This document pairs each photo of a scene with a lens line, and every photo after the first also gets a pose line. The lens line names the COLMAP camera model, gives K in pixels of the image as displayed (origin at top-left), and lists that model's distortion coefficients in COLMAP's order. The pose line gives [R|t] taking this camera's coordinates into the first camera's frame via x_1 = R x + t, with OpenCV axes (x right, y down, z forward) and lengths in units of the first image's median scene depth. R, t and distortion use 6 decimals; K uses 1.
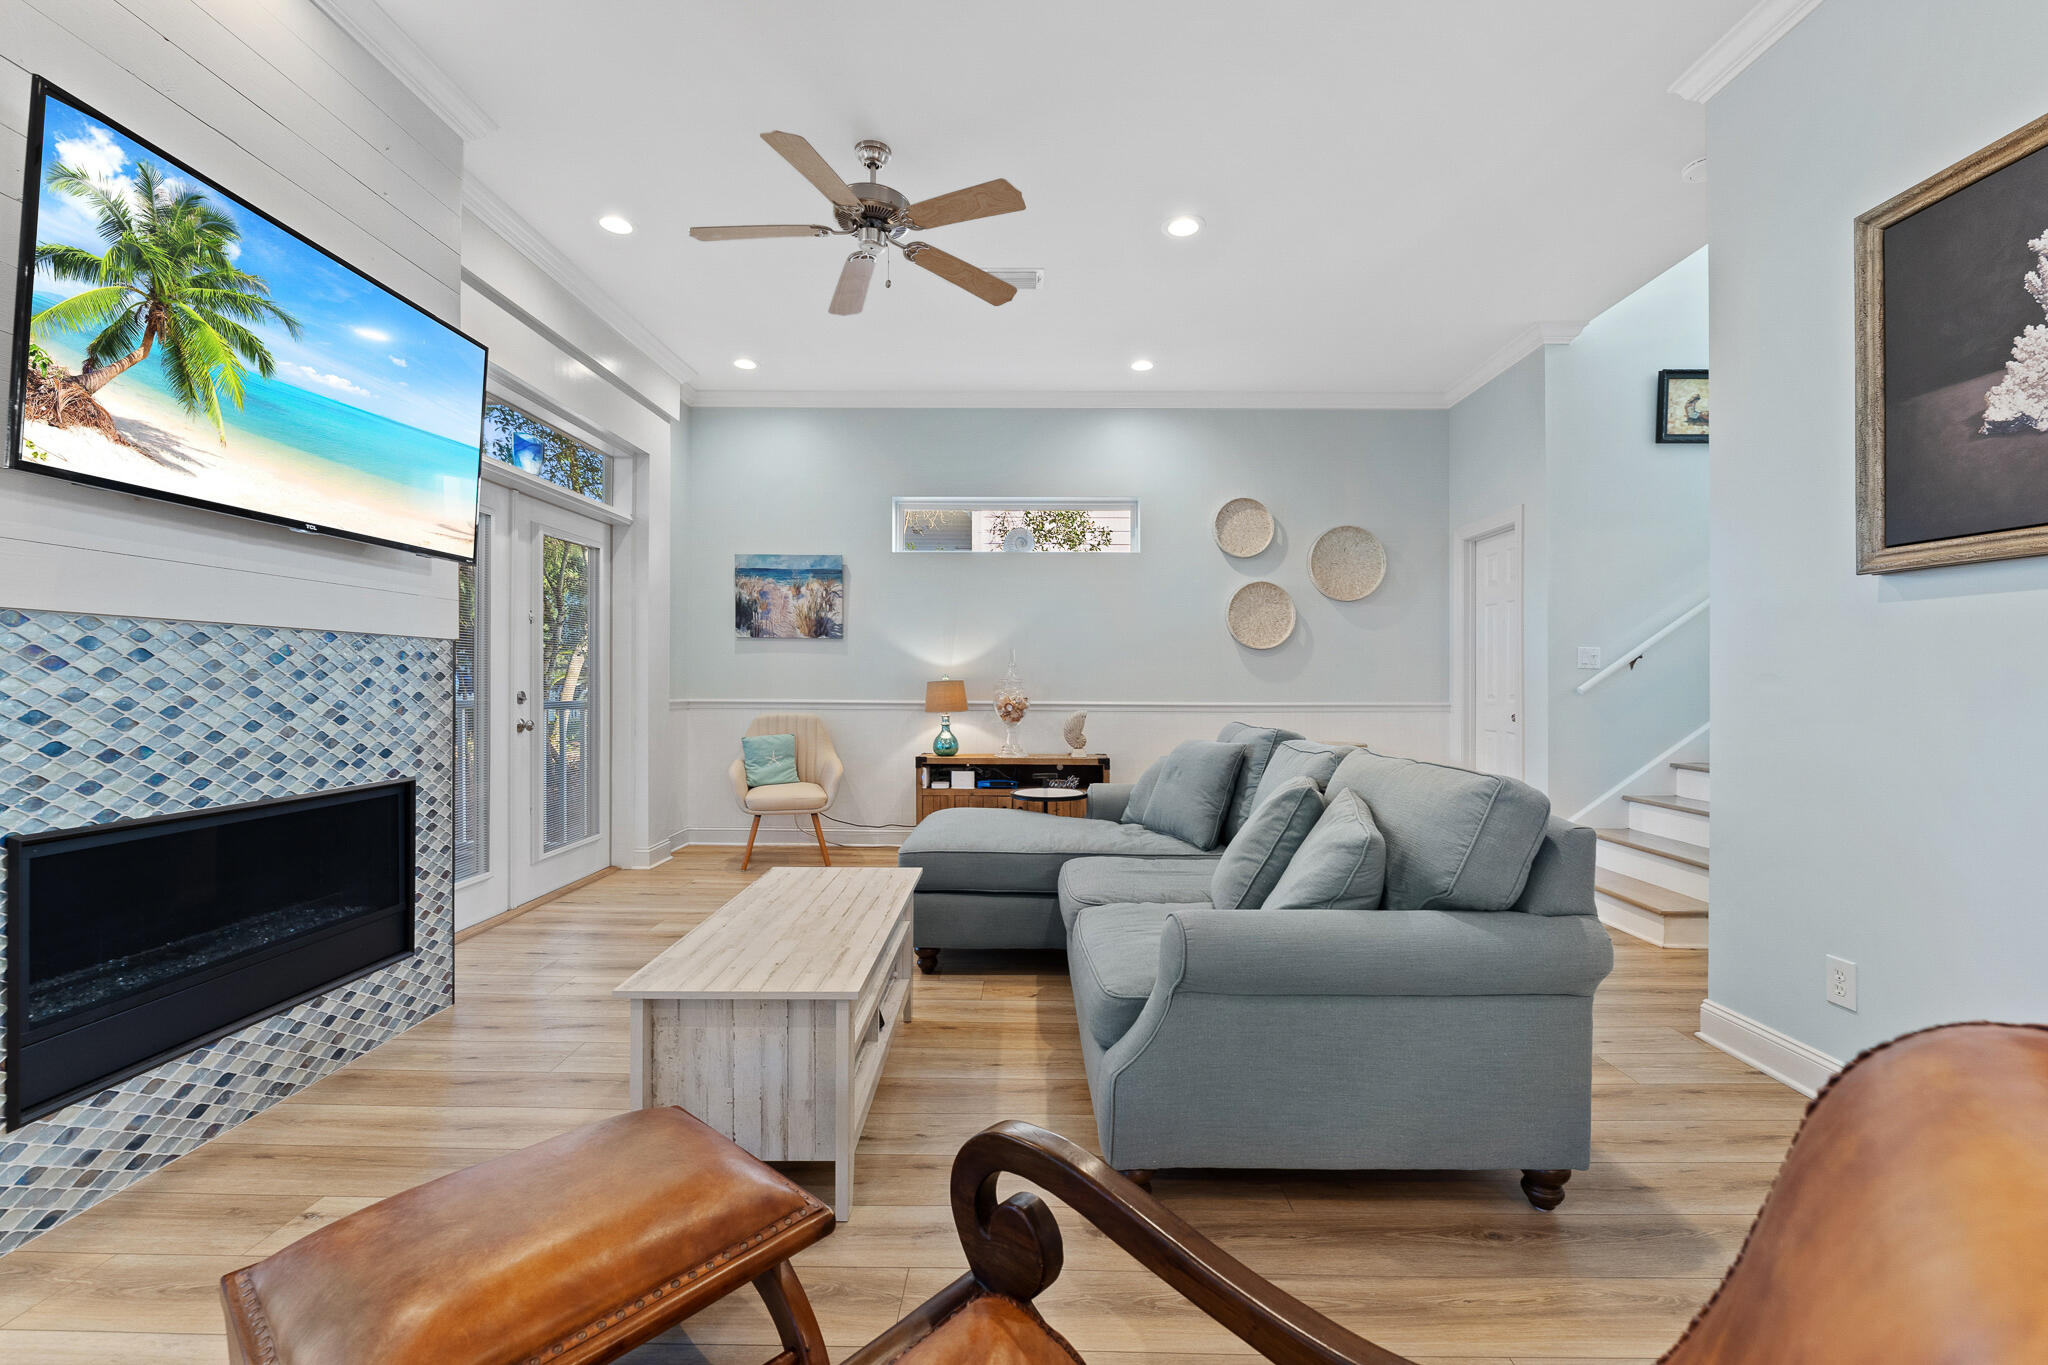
lens RADIAL K [[829.2, 0, 1040.4], [0, 829.2, 679.7], [0, 0, 1]] dist [-0.002751, 0.000031]
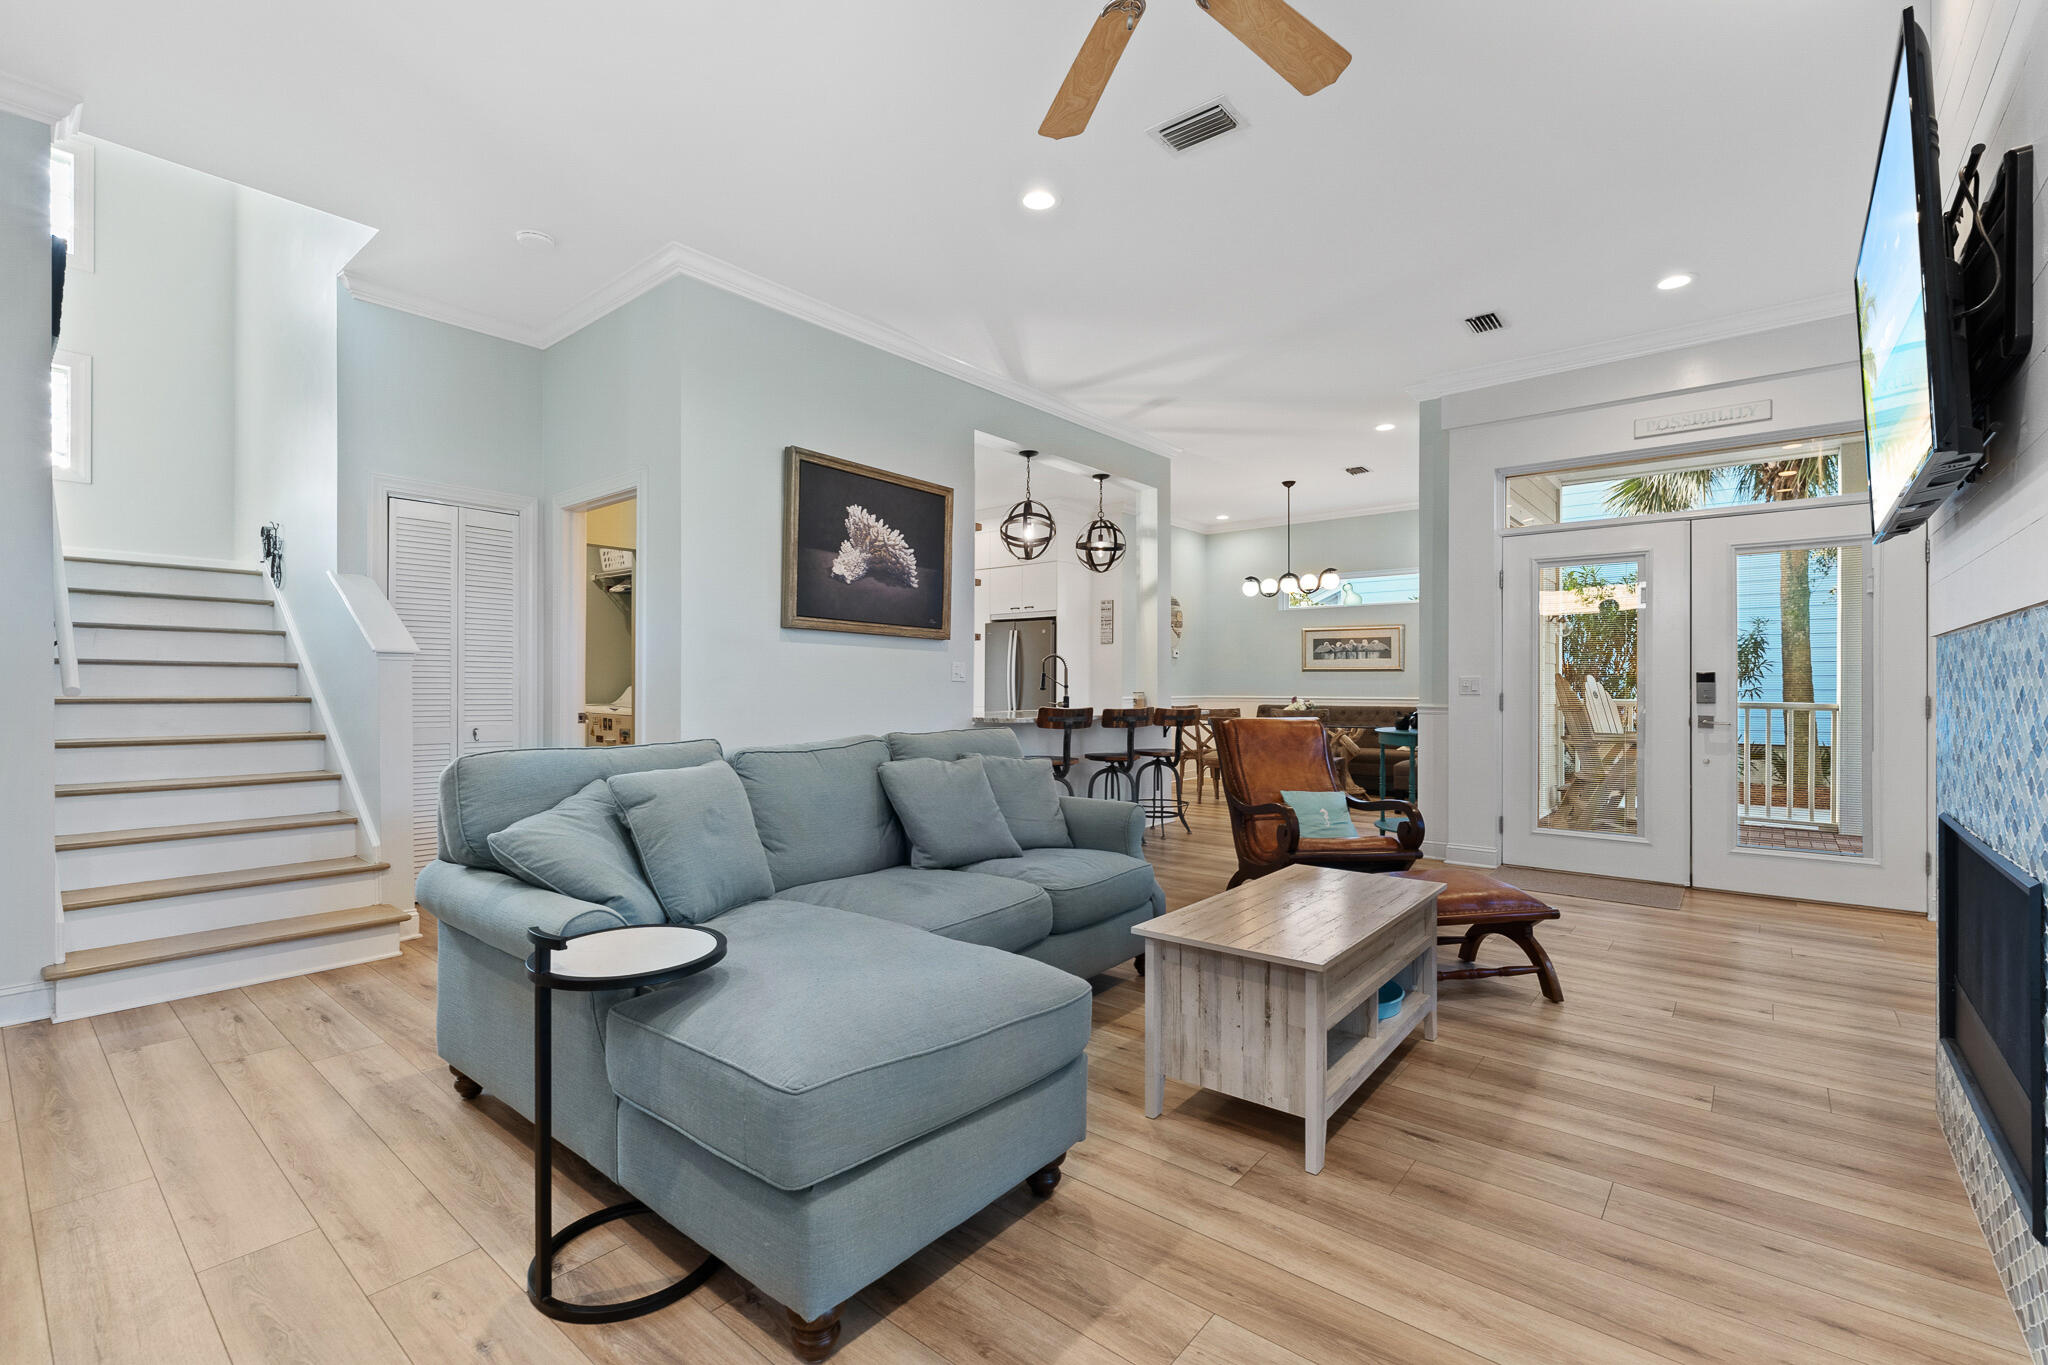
lens RADIAL K [[894.7, 0, 1013.8], [0, 894.7, 681.6], [0, 0, 1]] dist [-0.002481, 0.000055]
pose [[-0.760322, -0.004520, 0.649531, -0.609851], [-0.008164, 0.999963, -0.002598, 0.002296], [-0.649495, -0.007278, -0.760331, 1.736897]]
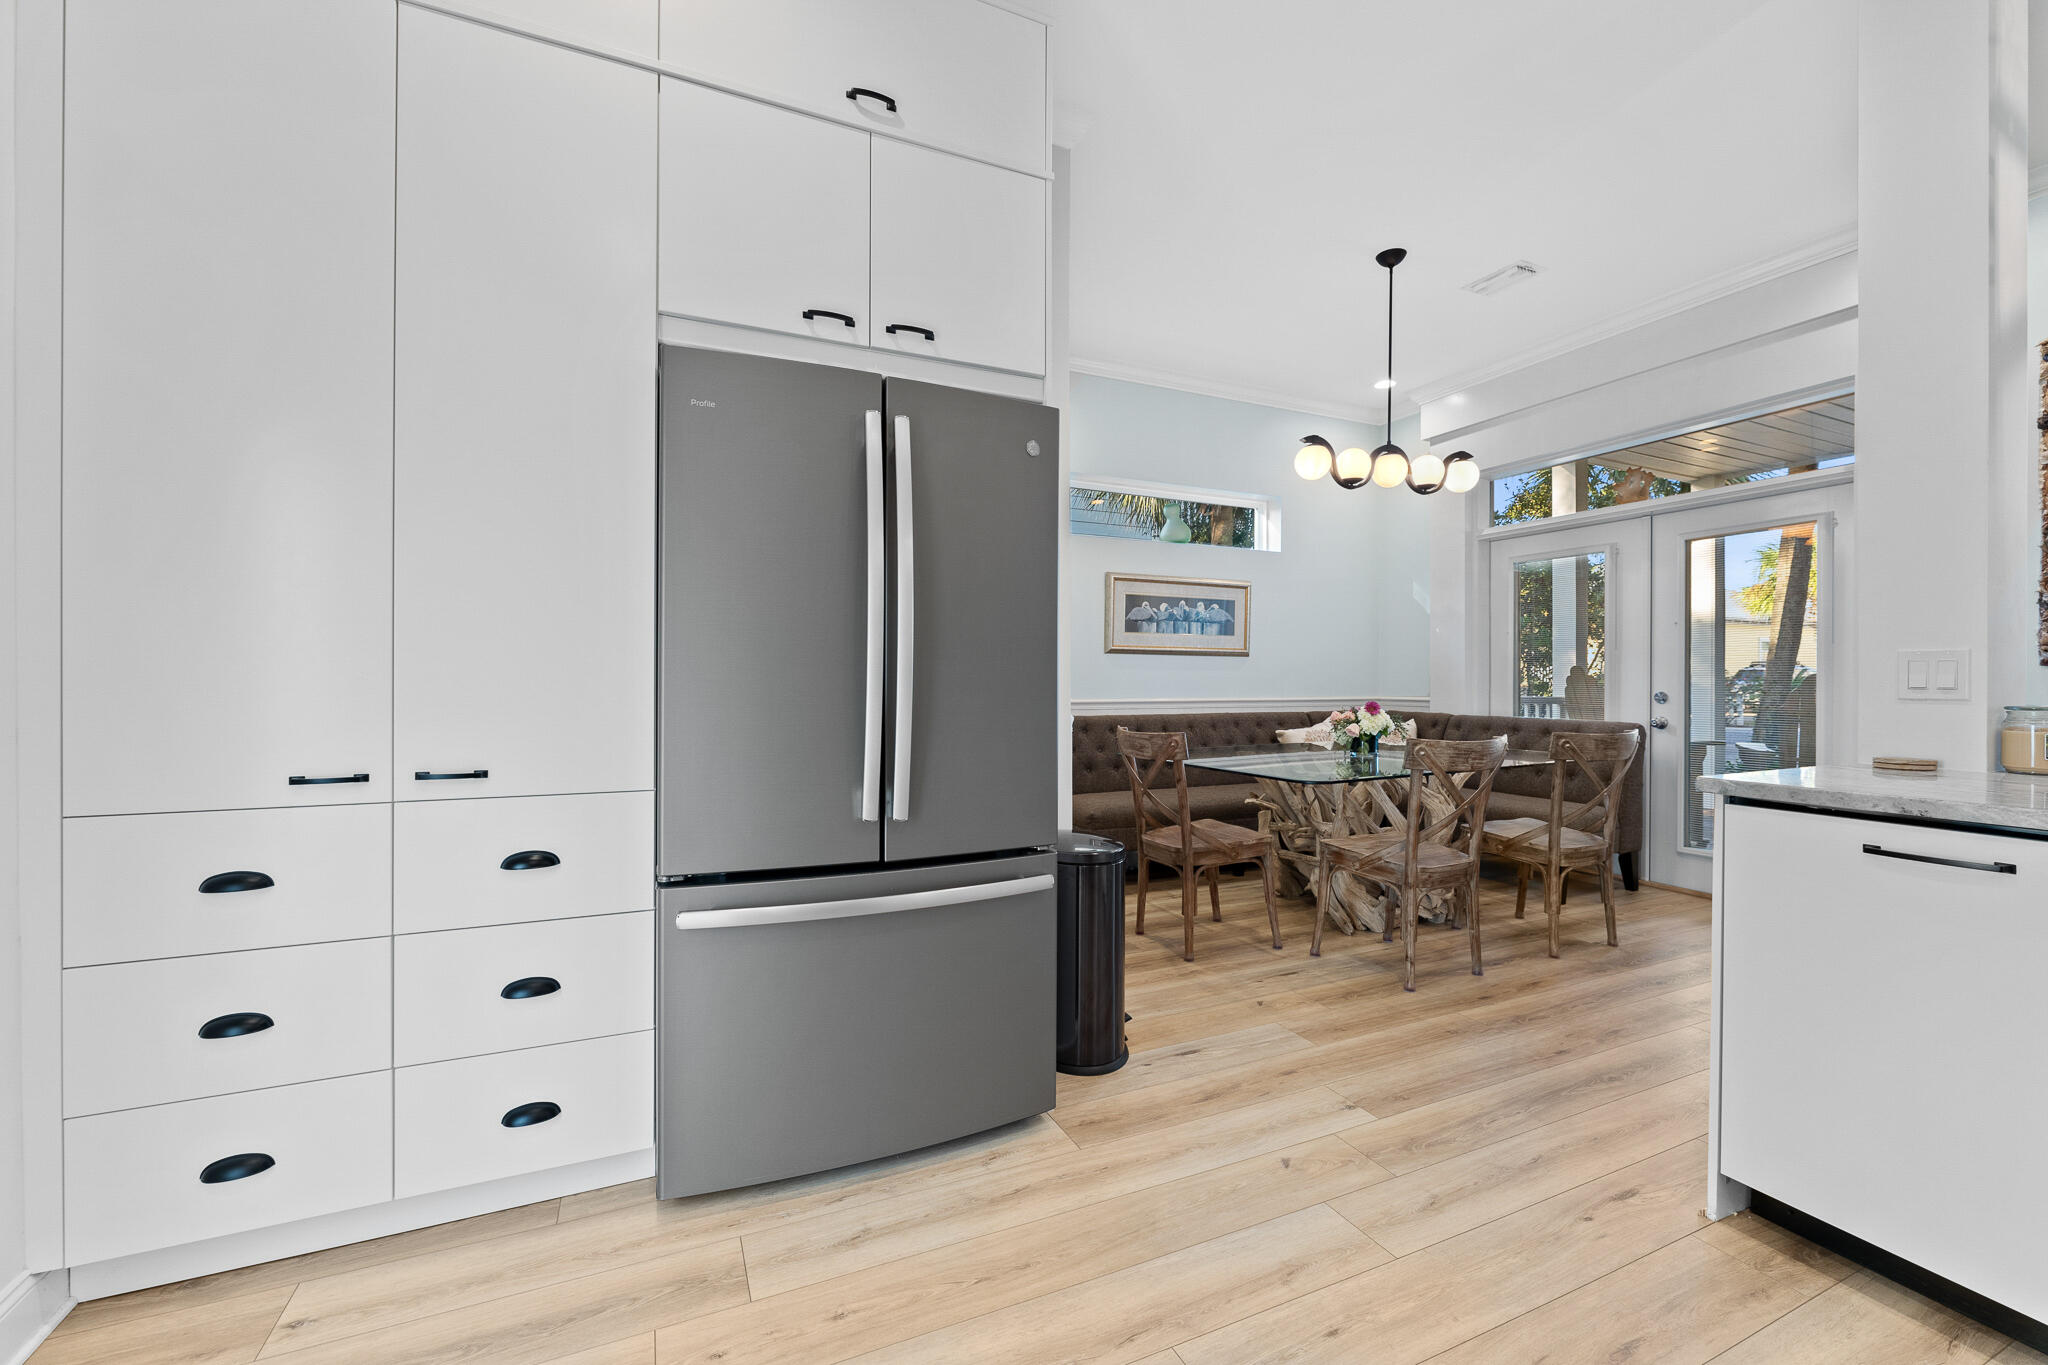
lens RADIAL K [[829.2, 0, 1027.8], [0, 829.2, 696.3], [0, 0, 1]] dist [-0.002751, 0.000031]
pose [[-0.911148, -0.000608, -0.412078, 1.807940], [-0.003001, 0.999982, 0.005162, 0.031086], [0.412068, 0.005940, -0.911134, -0.208499]]
